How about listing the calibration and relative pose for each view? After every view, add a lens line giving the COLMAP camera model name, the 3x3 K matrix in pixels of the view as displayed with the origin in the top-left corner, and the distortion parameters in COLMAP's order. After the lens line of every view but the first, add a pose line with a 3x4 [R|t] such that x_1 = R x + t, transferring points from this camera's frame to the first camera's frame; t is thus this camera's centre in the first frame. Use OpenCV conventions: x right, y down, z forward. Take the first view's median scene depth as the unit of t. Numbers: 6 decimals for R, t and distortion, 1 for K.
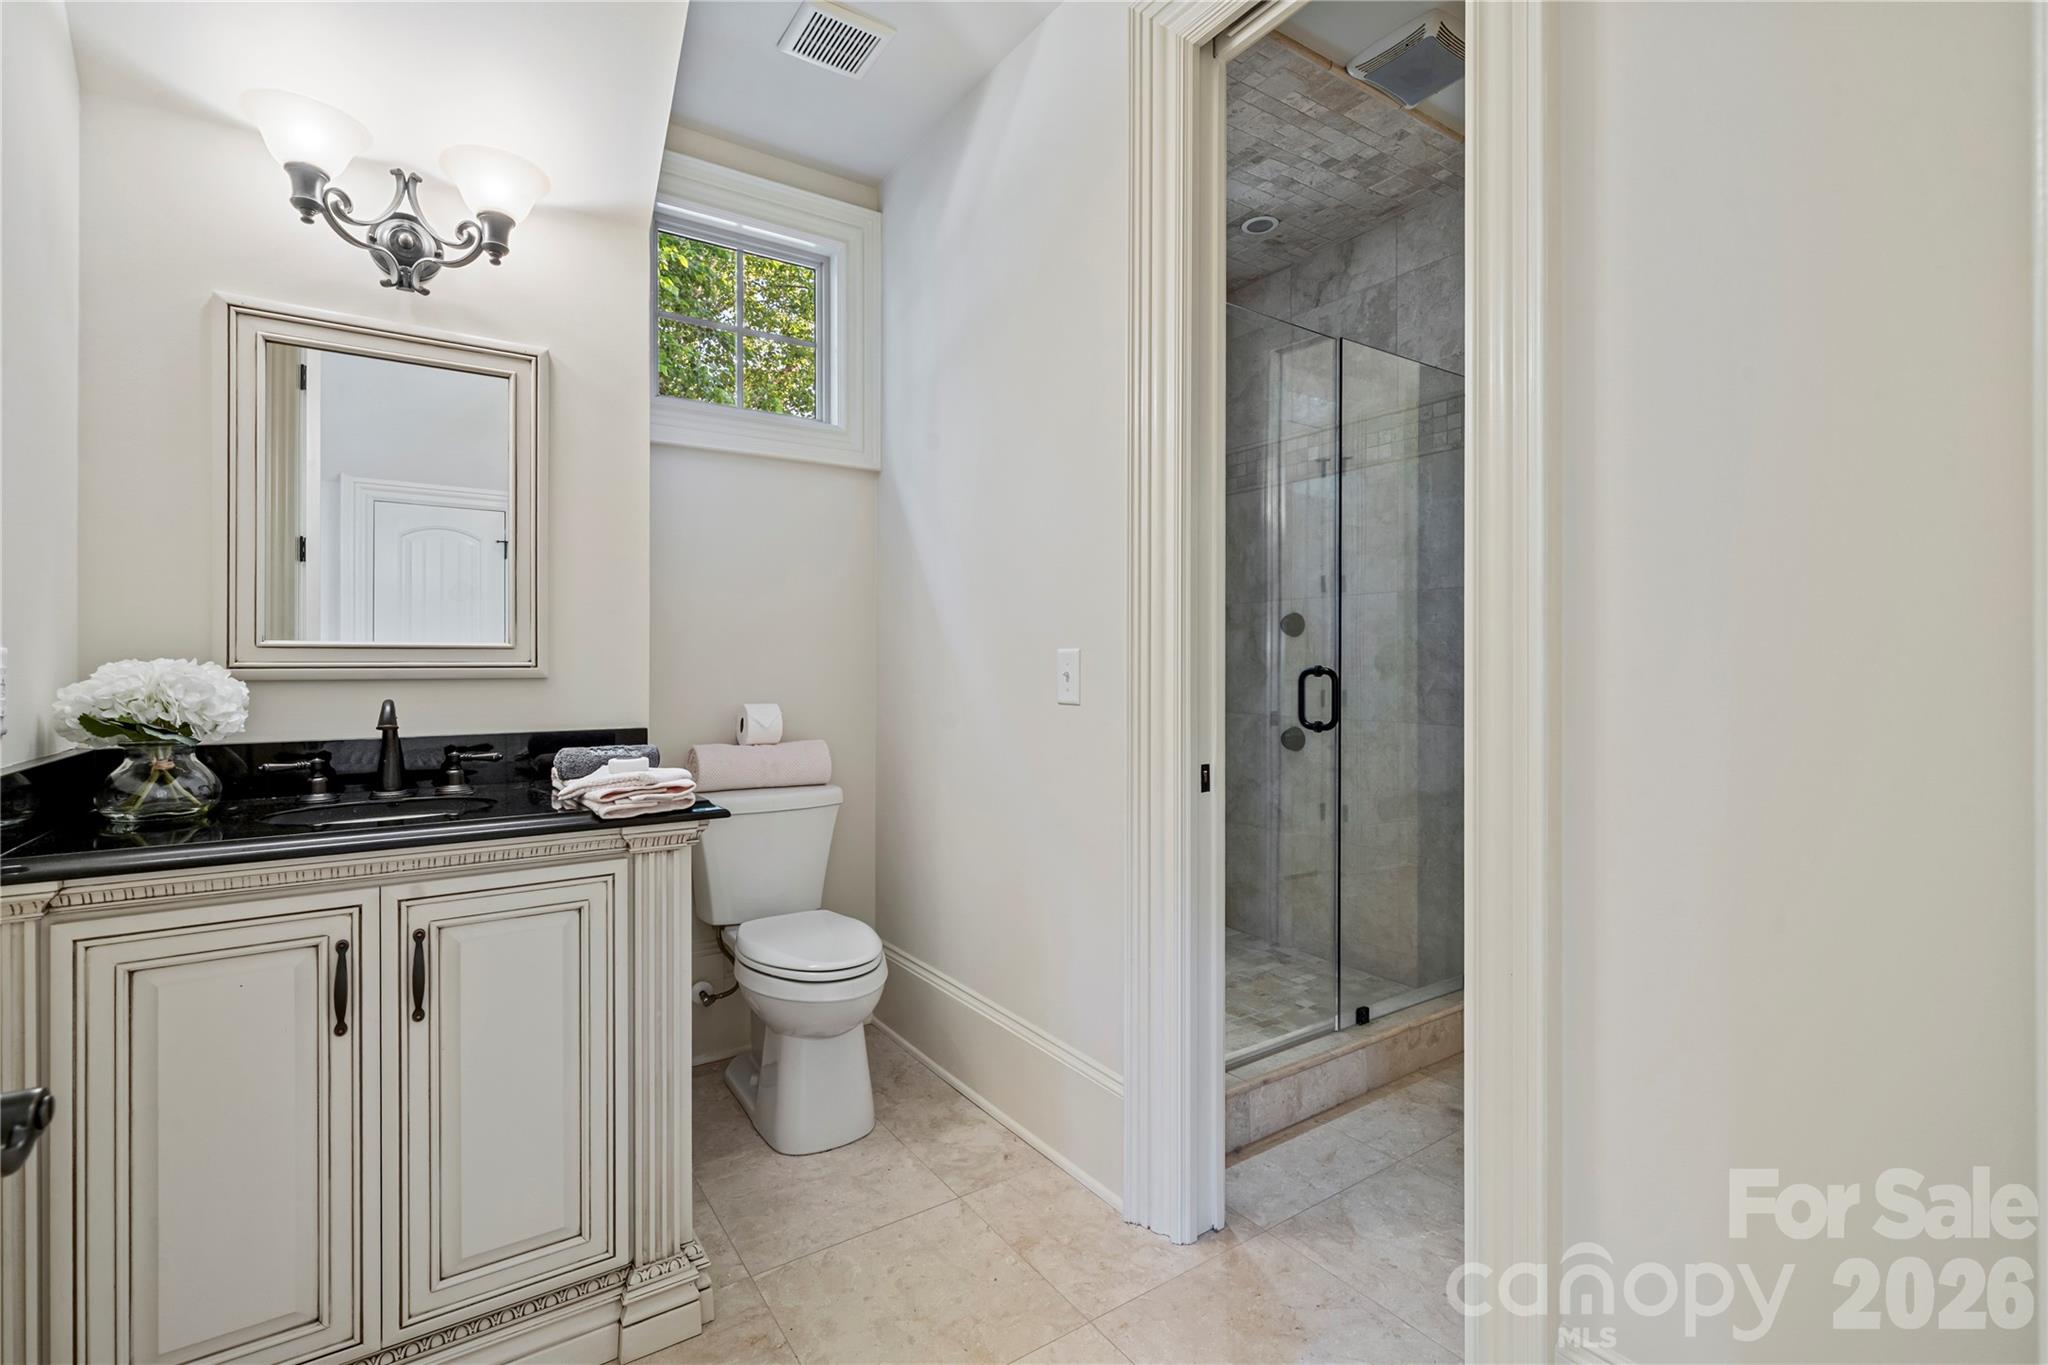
lens RADIAL K [[894.6, 0, 1022.0], [0, 894.6, 671.3], [0, 0, 1]] dist [0.002981, 0.000356]
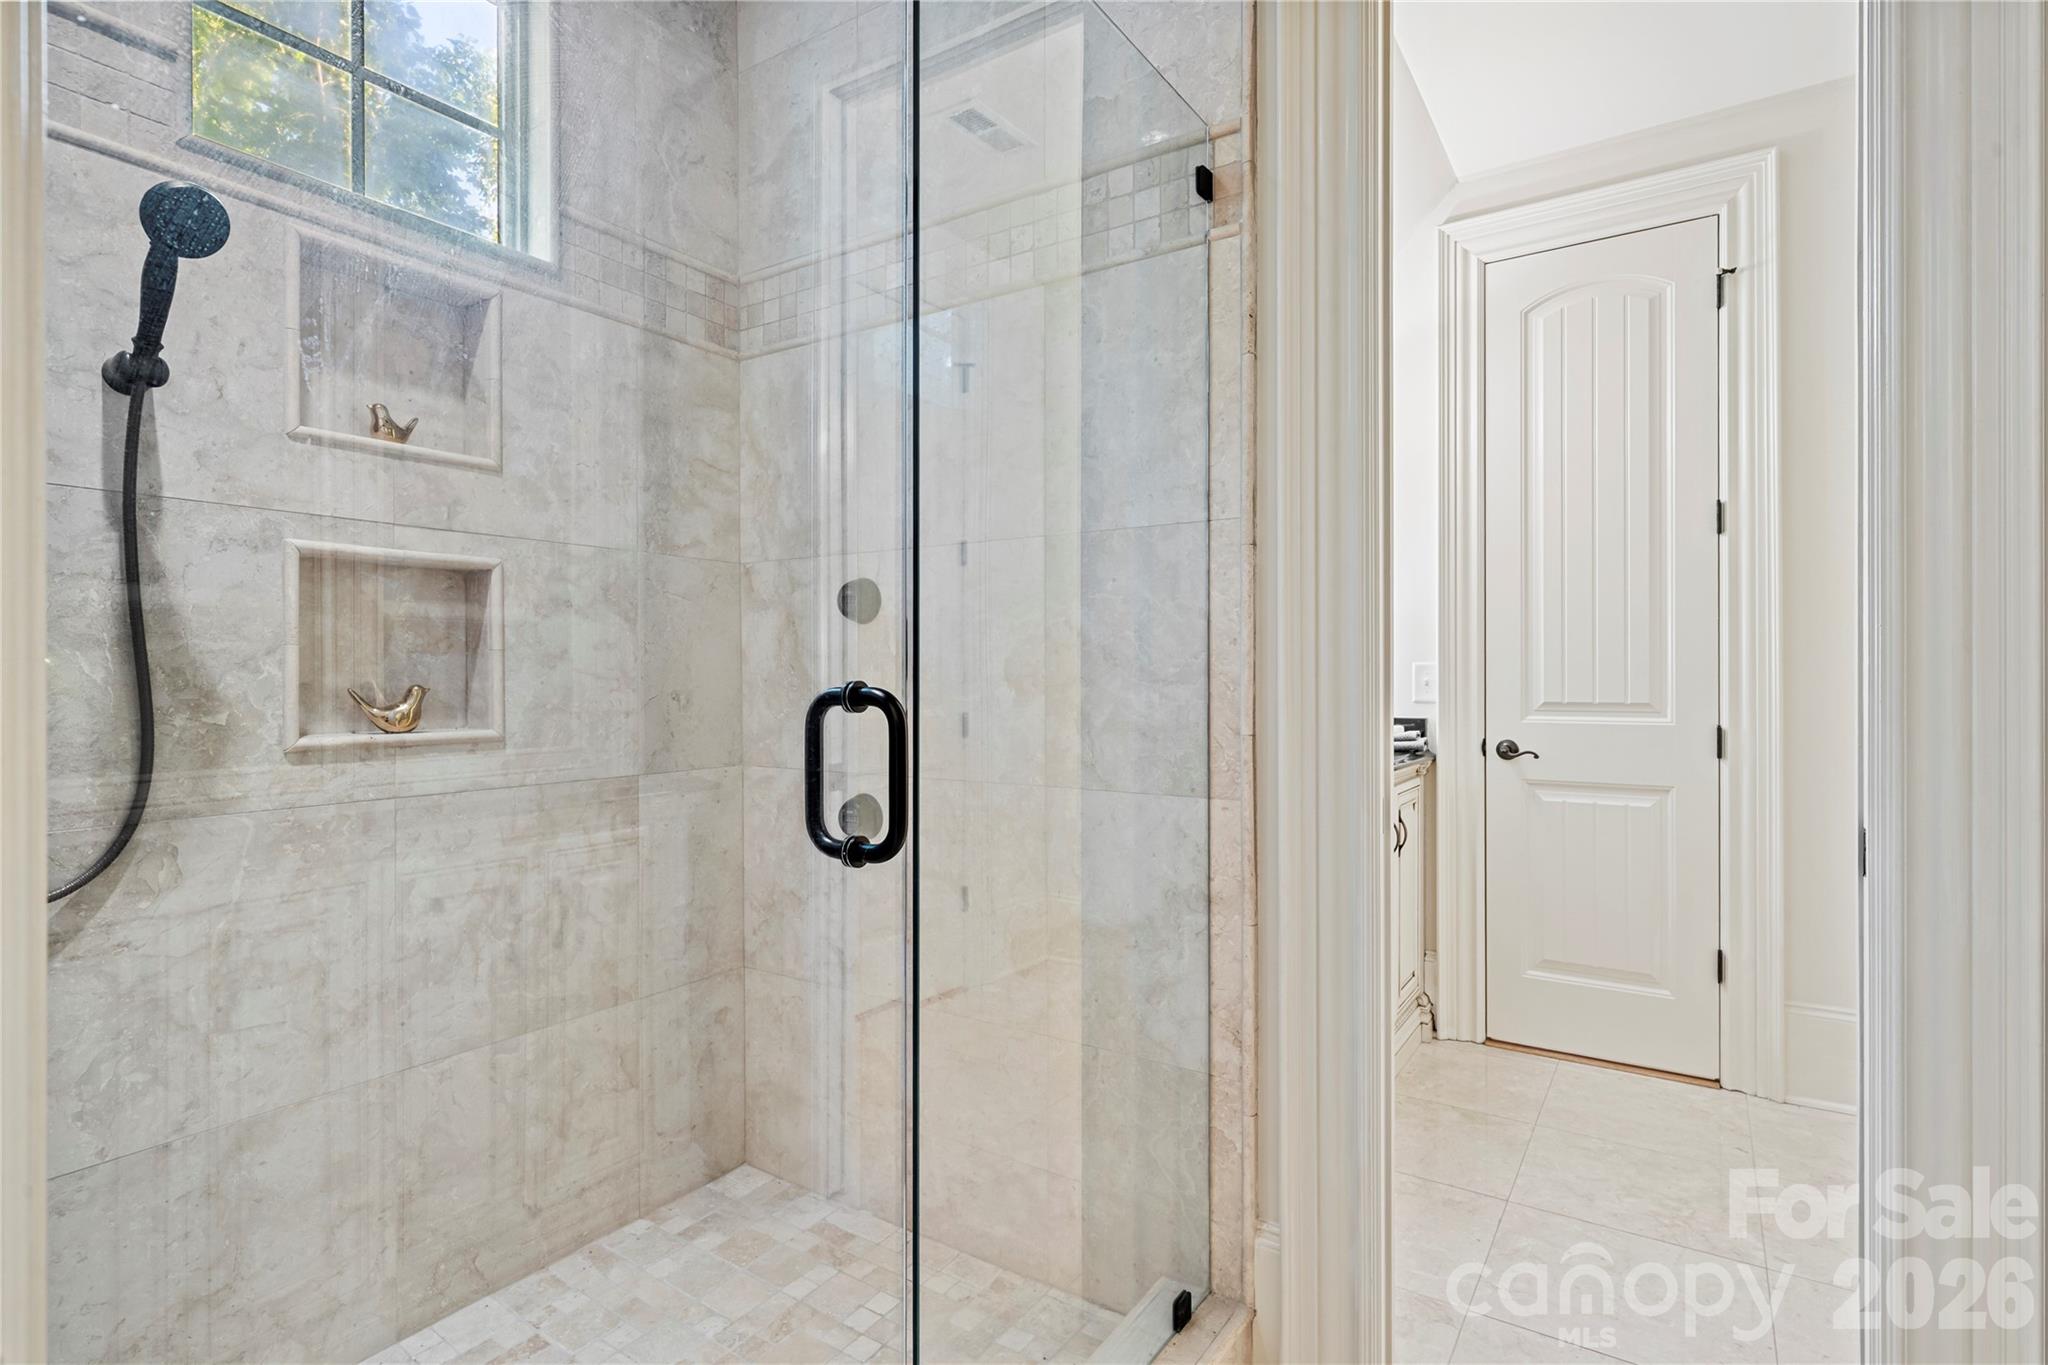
lens RADIAL K [[1009.4, 0, 1022.5], [0, 1009.4, 678.2], [0, 0, 1]] dist [0.002769, -0.000594]
pose [[0.925424, -0.001825, 0.378929, 0.187902], [0.002398, 0.999997, -0.001041, -0.005642], [-0.378926, 0.001872, 0.925425, 0.469322]]
